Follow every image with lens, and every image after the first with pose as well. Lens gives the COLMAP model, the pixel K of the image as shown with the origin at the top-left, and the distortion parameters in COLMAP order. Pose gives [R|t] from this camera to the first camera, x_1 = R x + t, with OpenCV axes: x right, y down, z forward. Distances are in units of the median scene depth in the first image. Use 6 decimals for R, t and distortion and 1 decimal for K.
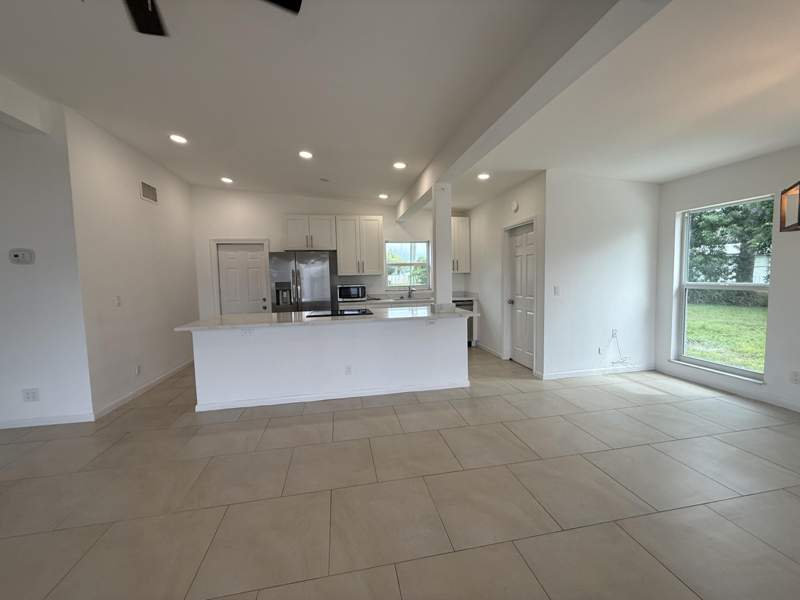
lens RADIAL K [[319.2, 0, 400.8], [0, 319.2, 297.8], [0, 0, 1]] dist [0.004161, 0.000035]
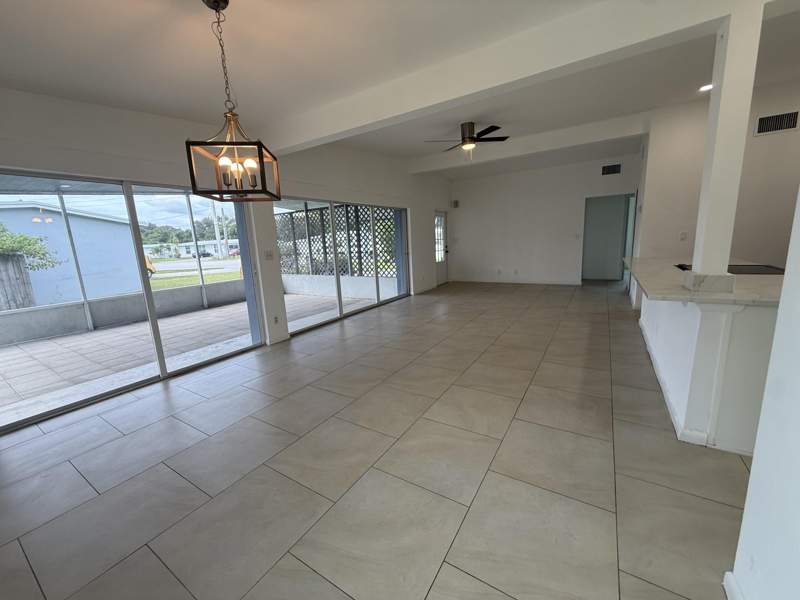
lens RADIAL K [[319.2, 0, 400.8], [0, 319.2, 297.8], [0, 0, 1]] dist [0.004161, 0.000035]
pose [[-0.684885, 0.185747, -0.704579, 0.743585], [0.015430, 0.970443, 0.240838, -0.065876], [0.728488, 0.154074, -0.667507, 0.874435]]
